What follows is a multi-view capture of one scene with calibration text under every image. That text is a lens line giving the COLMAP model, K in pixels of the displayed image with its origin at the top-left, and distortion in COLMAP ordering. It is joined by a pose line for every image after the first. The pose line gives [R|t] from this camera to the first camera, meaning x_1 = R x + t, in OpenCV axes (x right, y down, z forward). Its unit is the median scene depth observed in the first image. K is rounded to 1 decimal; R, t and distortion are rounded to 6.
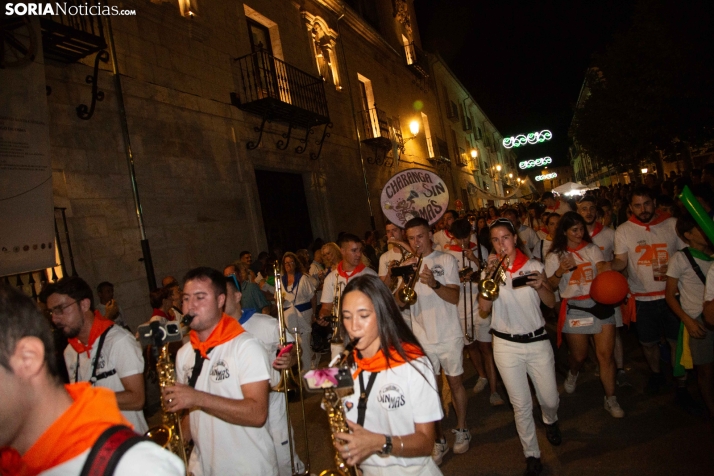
lens RADIAL K [[499.0, 0, 357.0], [0, 499.0, 238.0], [0, 0, 1]] dist [-0.109427, 0.073118]
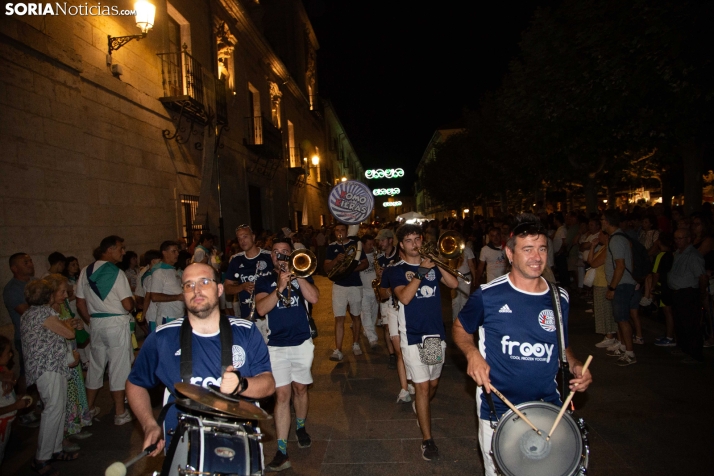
lens RADIAL K [[499.0, 0, 357.0], [0, 499.0, 238.0], [0, 0, 1]] dist [-0.109427, 0.073118]
pose [[0.945979, 0.109122, 0.305313, -0.086767], [-0.101909, 0.994009, -0.039514, 0.017849], [-0.307795, 0.006265, 0.951432, -0.175954]]
